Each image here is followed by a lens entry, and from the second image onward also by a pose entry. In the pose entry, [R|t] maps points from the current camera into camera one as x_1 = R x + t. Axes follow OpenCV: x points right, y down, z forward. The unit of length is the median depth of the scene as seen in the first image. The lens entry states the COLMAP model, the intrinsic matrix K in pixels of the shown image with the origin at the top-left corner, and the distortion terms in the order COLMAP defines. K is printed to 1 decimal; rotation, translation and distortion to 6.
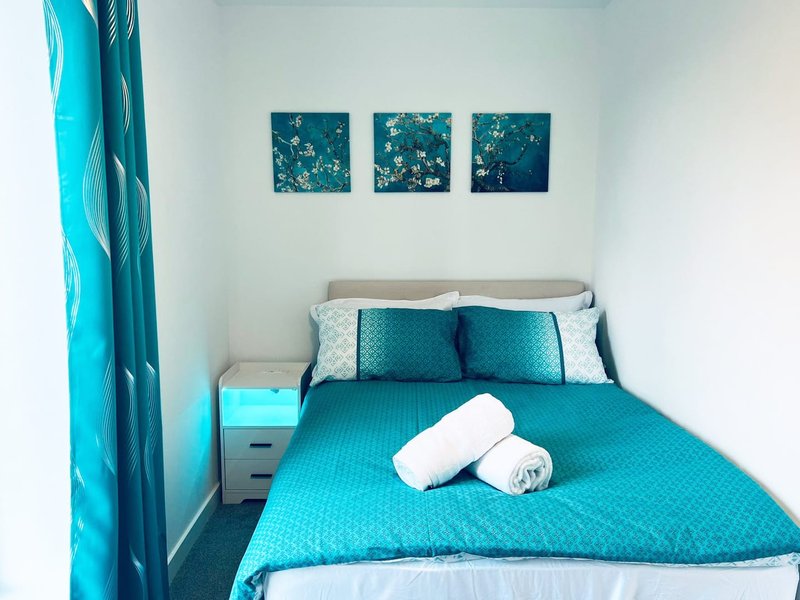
lens RADIAL K [[686.9, 0, 400.2], [0, 686.9, 311.2], [0, 0, 1]] dist [0.089416, -0.128951]
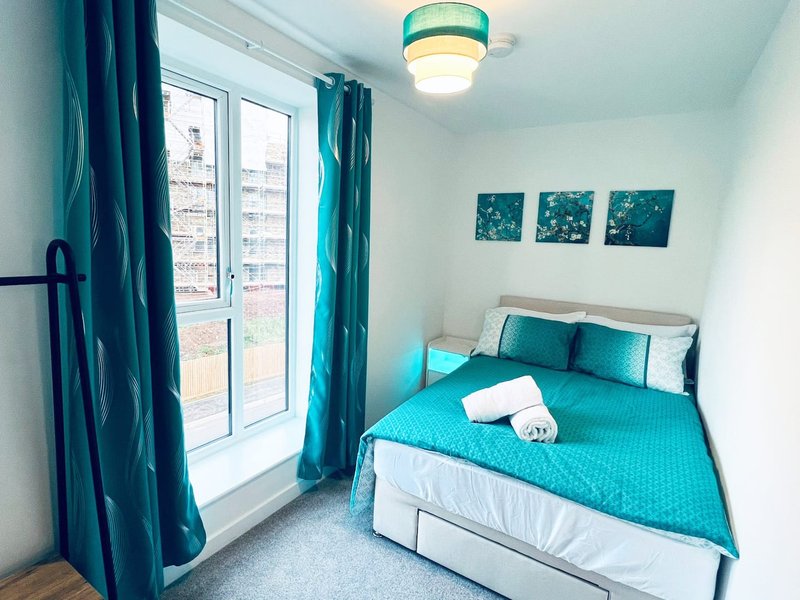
lens RADIAL K [[450.3, 0, 395.7], [0, 450.3, 299.9], [0, 0, 1]] dist [-0.000046, -0.002610]
pose [[0.822932, 0.111814, -0.557029, 0.290737], [-0.123234, 0.992230, 0.017112, -0.021073], [0.554614, 0.054563, 0.830317, -0.019414]]
